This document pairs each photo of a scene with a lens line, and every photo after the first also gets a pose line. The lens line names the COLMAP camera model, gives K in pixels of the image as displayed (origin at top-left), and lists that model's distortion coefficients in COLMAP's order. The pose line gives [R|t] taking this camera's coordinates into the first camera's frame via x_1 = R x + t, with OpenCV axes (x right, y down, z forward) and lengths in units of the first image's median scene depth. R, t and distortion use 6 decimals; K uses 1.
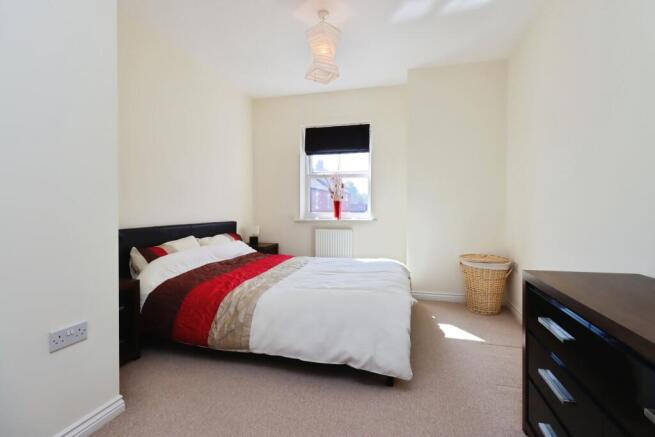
lens RADIAL K [[302.7, 0, 329.2], [0, 302.7, 206.9], [0, 0, 1]] dist [-0.005163, -0.001037]
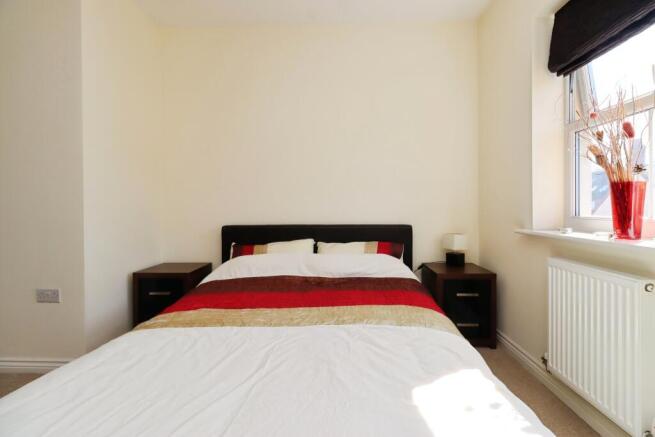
lens RADIAL K [[302.7, 0, 329.2], [0, 302.7, 206.9], [0, 0, 1]] dist [-0.005163, -0.001037]
pose [[0.201860, 0.011764, -0.979344, 0.285337], [0.006747, 0.999887, 0.013401, -0.000170], [0.979391, -0.009313, 0.201758, 0.725296]]
